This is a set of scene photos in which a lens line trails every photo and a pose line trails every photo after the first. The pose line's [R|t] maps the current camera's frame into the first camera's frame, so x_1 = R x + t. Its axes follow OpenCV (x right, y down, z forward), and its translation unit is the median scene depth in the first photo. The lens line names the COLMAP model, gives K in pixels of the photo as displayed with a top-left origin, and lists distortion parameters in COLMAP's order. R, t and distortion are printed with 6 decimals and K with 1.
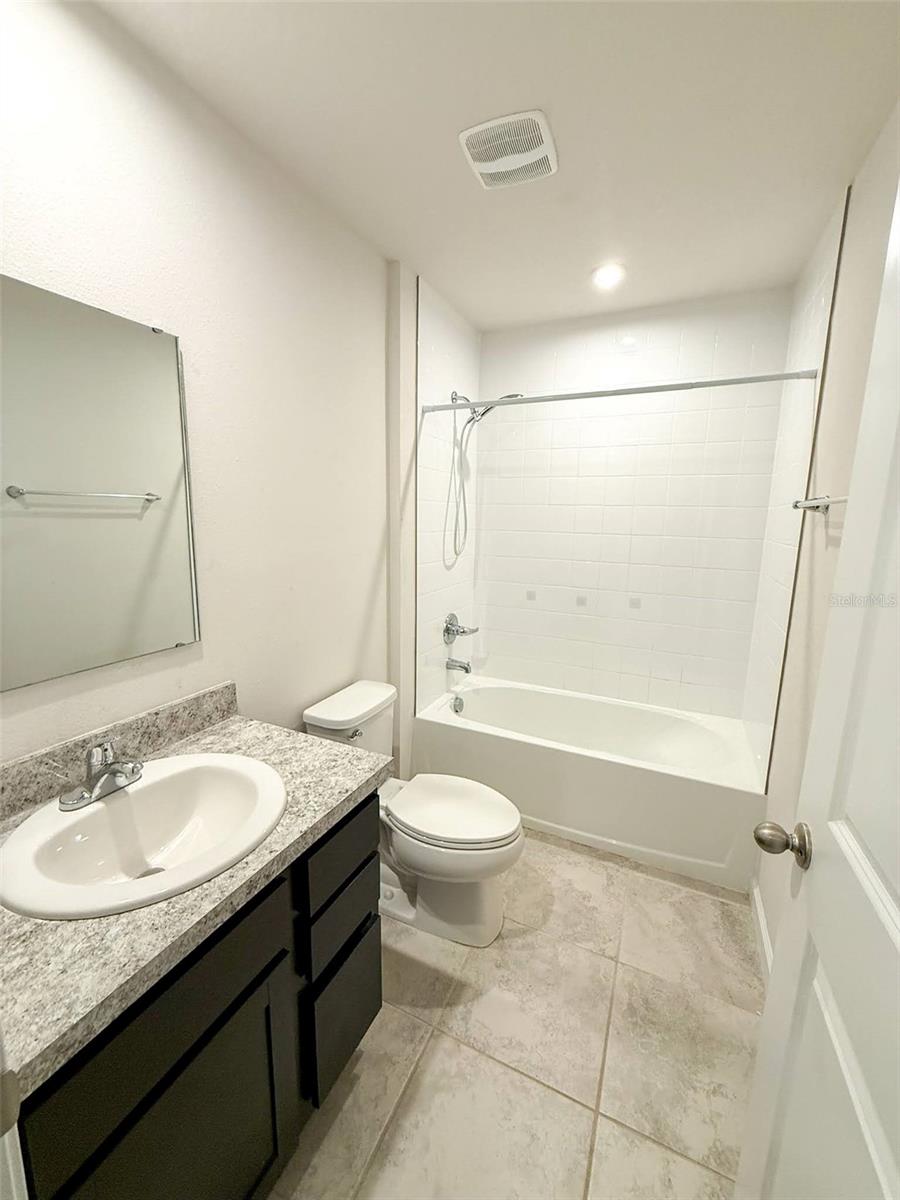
lens RADIAL K [[481.6, 0, 446.5], [0, 481.6, 602.1], [0, 0, 1]] dist [-0.000136, 0.000402]
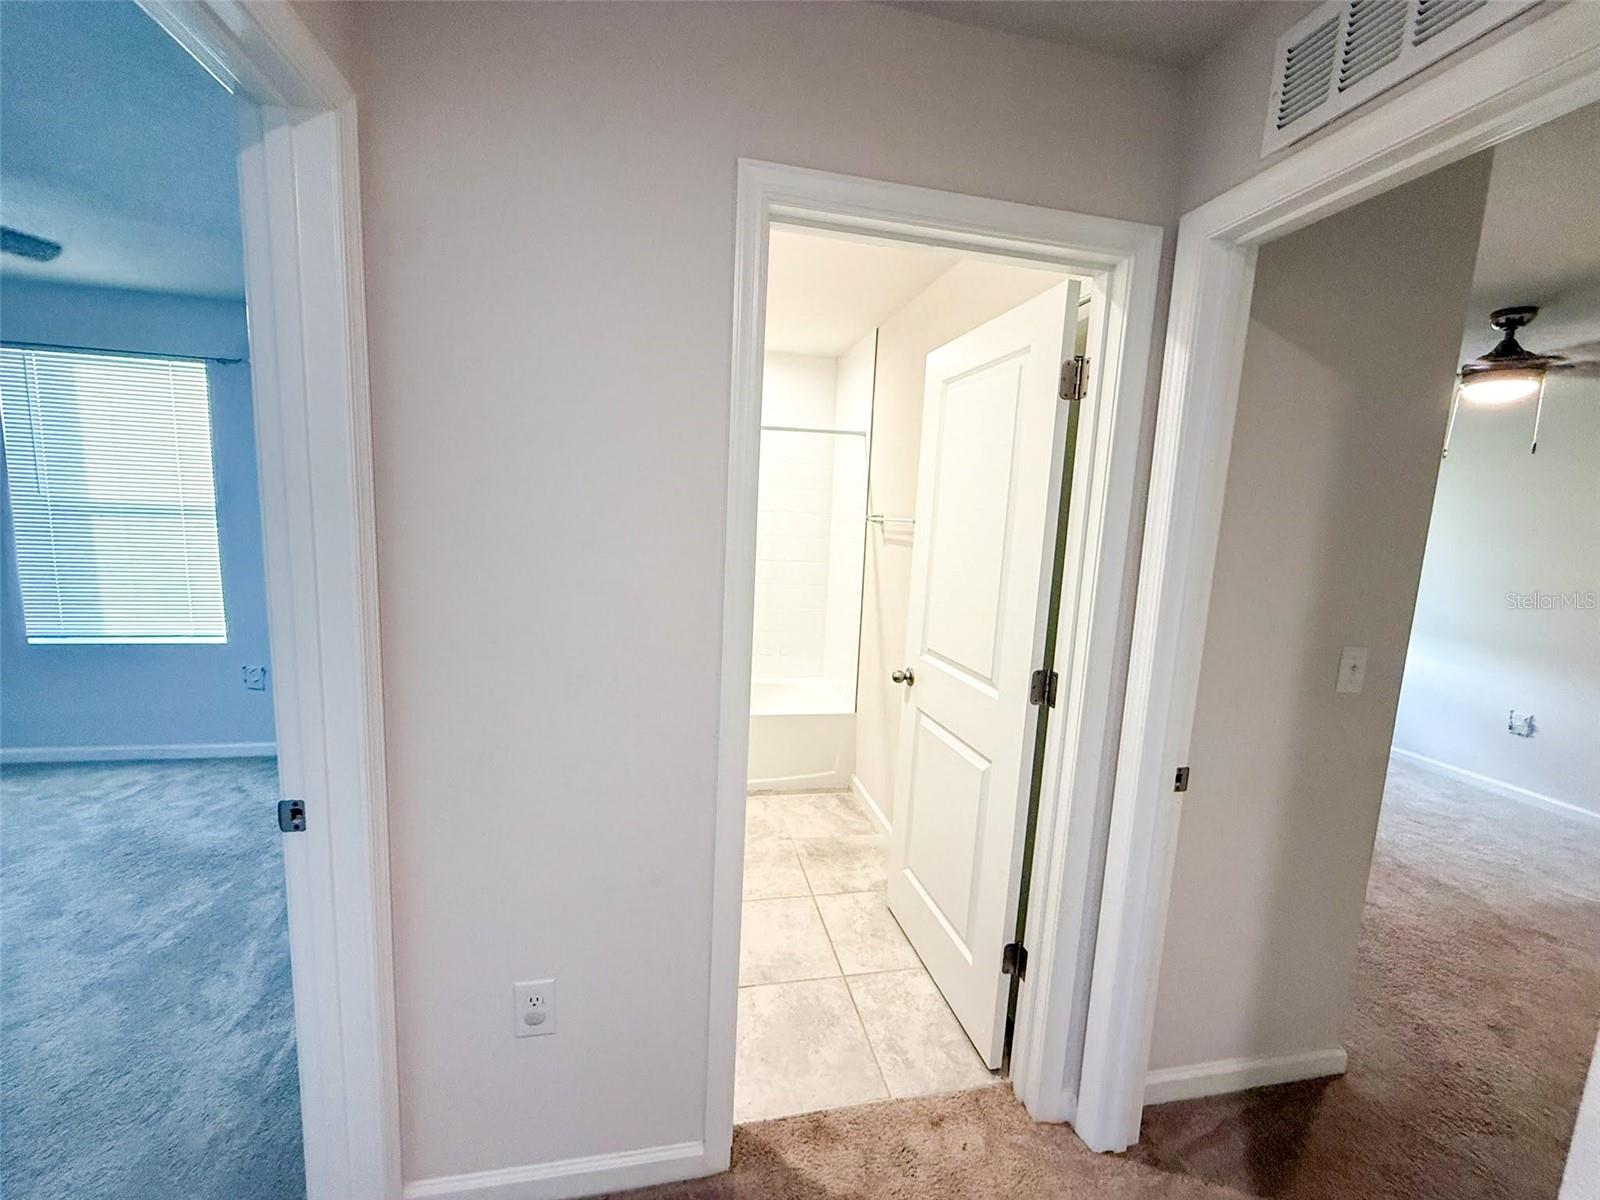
lens RADIAL K [[642.1, 0, 801.1], [0, 642.1, 601.1], [0, 0, 1]] dist [-0.000136, 0.000402]
pose [[0.797803, -0.053043, 0.600581, -0.750048], [0.068919, 0.997616, -0.003441, 0.067970], [-0.598966, 0.044137, 0.799557, -0.572864]]
